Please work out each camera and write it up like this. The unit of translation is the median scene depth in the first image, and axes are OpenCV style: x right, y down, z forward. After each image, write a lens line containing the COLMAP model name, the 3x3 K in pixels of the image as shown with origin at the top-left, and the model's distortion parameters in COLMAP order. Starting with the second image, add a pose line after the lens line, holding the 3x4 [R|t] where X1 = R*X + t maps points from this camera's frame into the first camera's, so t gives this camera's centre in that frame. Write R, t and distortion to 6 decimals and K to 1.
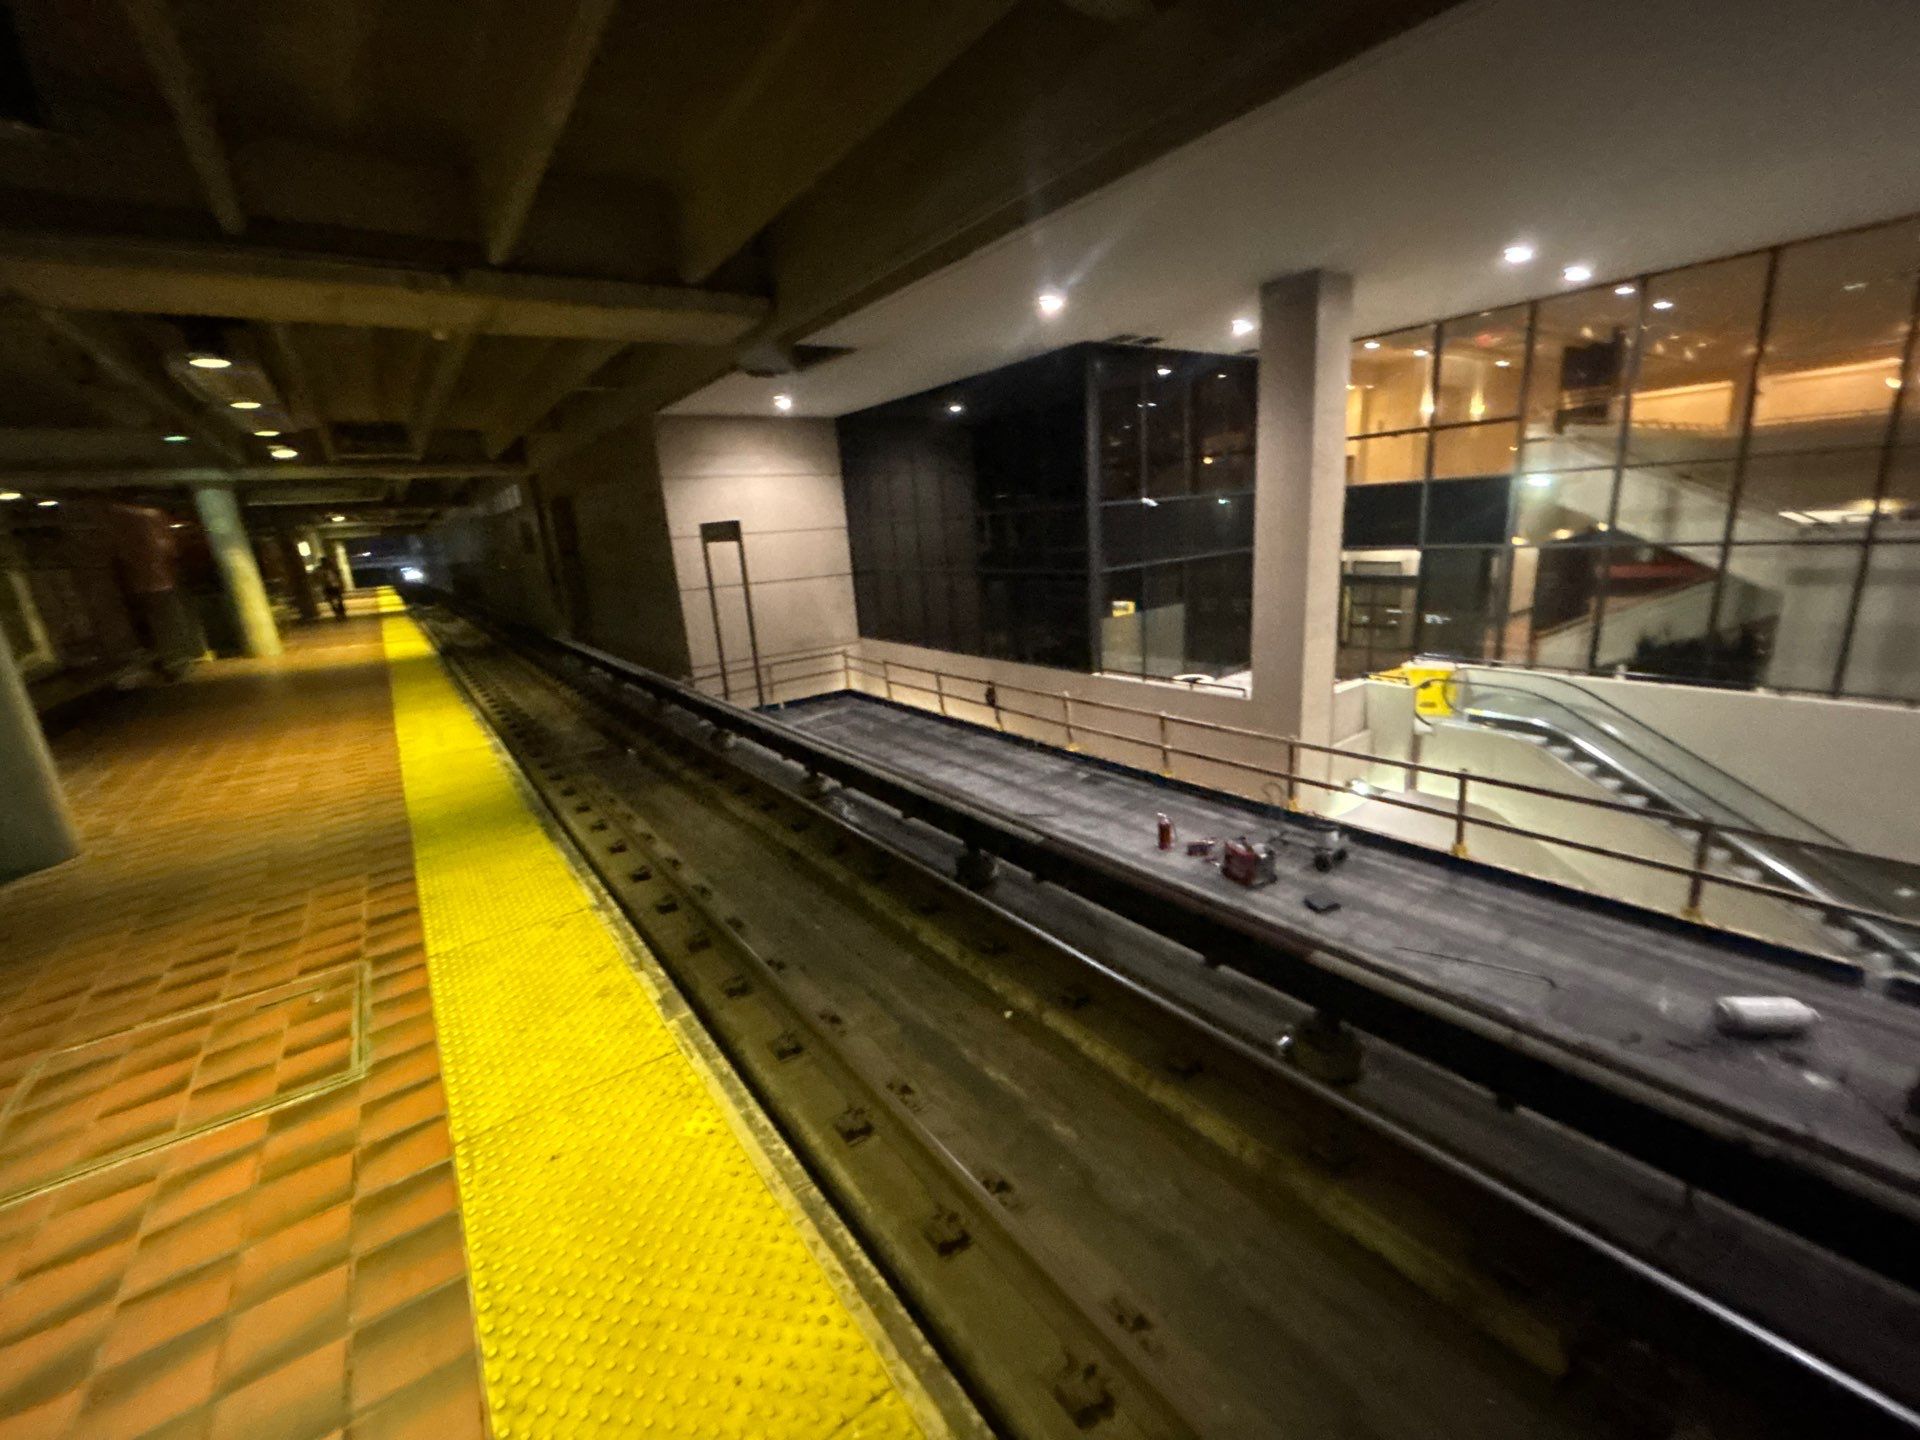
lens RADIAL K [[754.0, 0, 947.8], [0, 754.0, 718.0], [0, 0, 1]] dist [-0.004447, 0.000098]
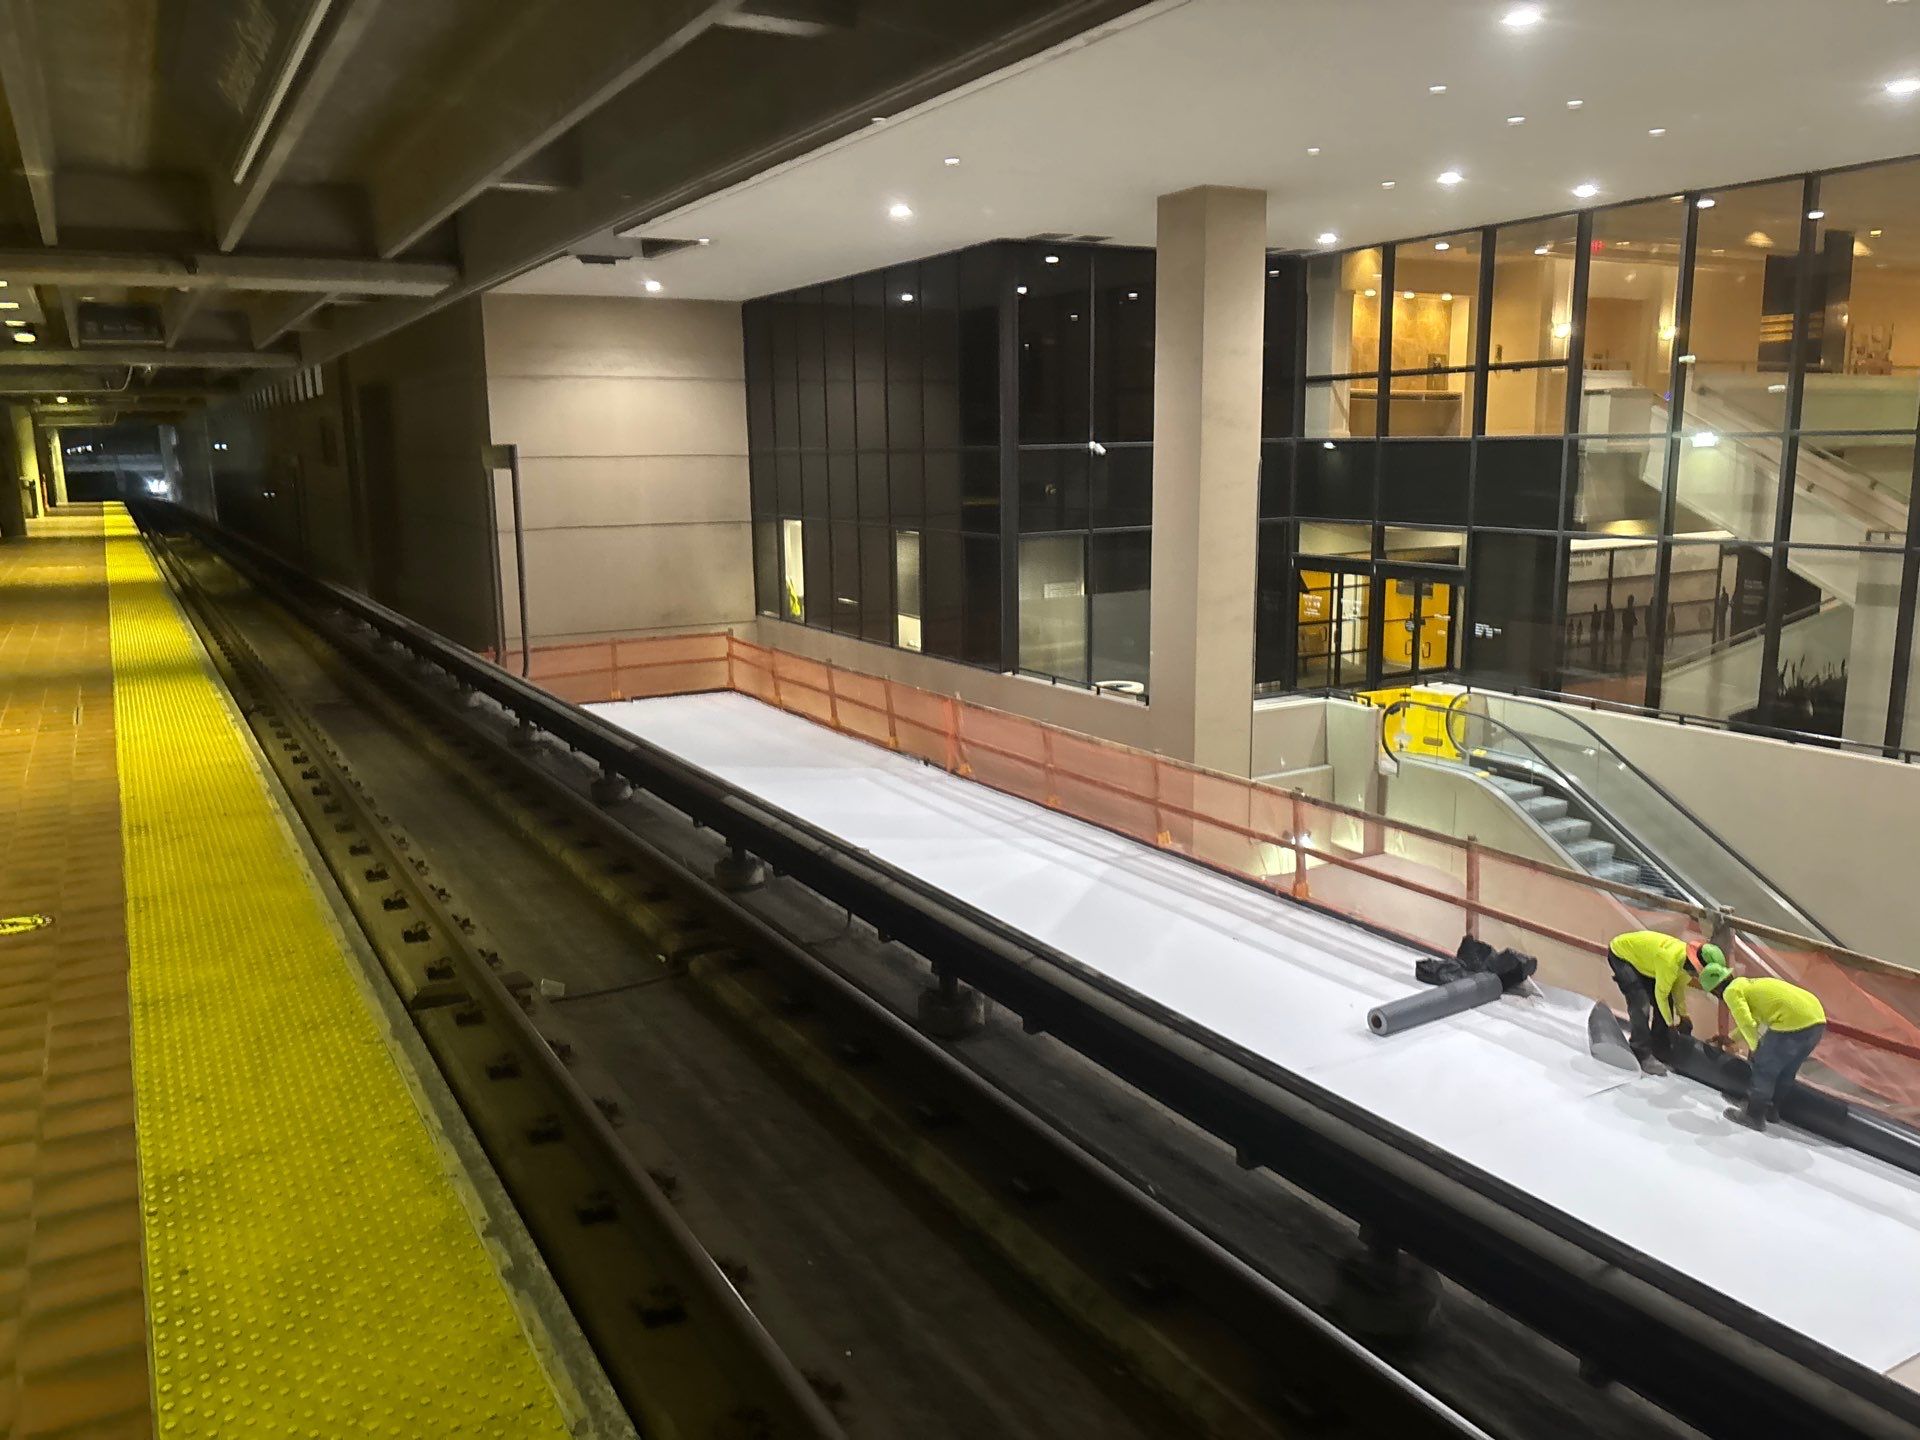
lens RADIAL K [[1460.5, 0, 952.5], [0, 1460.5, 714.3], [0, 0, 1]] dist [0.027833, -0.032964]
pose [[0.991017, 0.075008, -0.110721, 0.285683], [-0.082756, 0.994307, -0.067118, 0.075107], [0.105056, 0.075678, 0.991583, -0.385005]]
